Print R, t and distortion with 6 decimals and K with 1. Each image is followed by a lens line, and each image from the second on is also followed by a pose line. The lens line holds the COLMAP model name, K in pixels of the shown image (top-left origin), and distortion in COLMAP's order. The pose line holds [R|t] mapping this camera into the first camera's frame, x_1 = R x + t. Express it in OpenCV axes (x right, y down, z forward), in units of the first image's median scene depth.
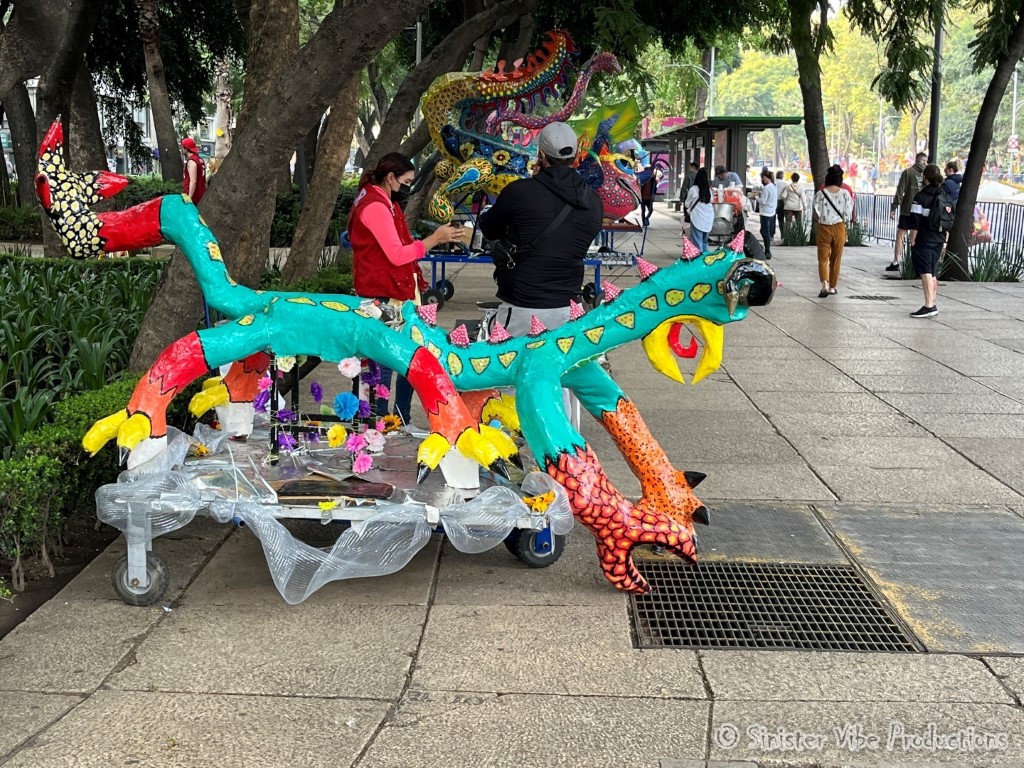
lens RADIAL K [[1442.8, 0, 512.0], [0, 1442.8, 384.0], [0, 0, 1]] dist [0.104425, -0.137463]
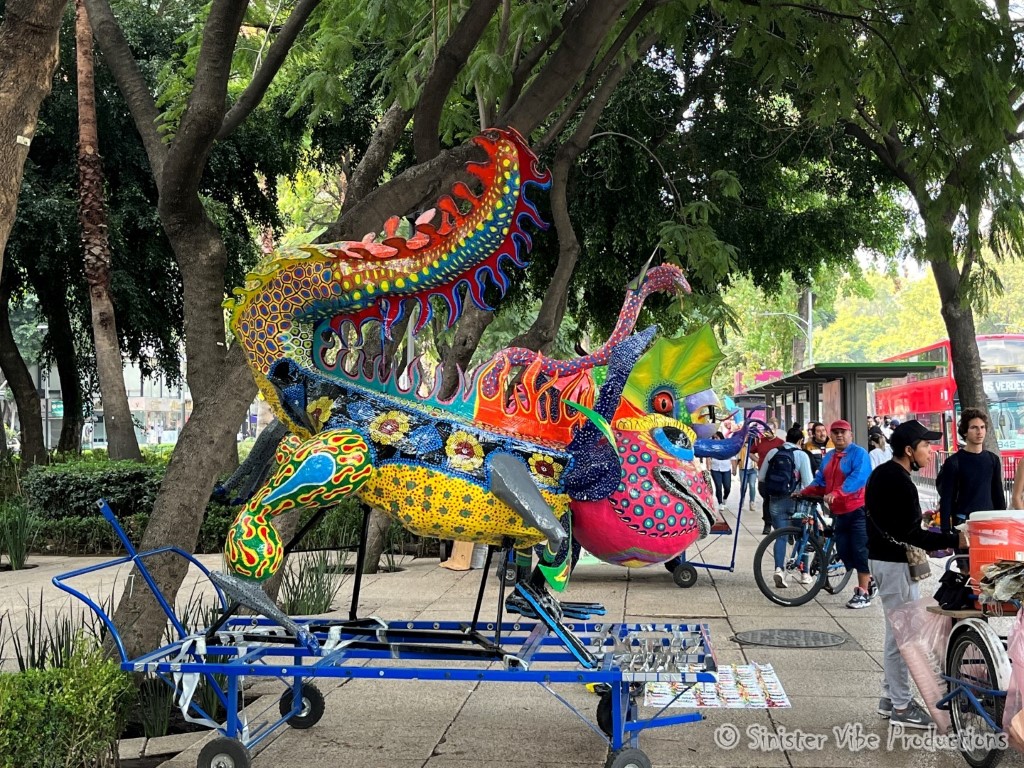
lens RADIAL K [[1368.3, 0, 512.0], [0, 1368.3, 384.0], [0, 0, 1]] dist [0.115799, 0.001561]
pose [[0.997086, -0.017365, -0.074281, 0.040061], [0.003897, 0.984069, -0.177744, -0.062416], [0.076185, 0.176937, 0.981269, 0.387035]]
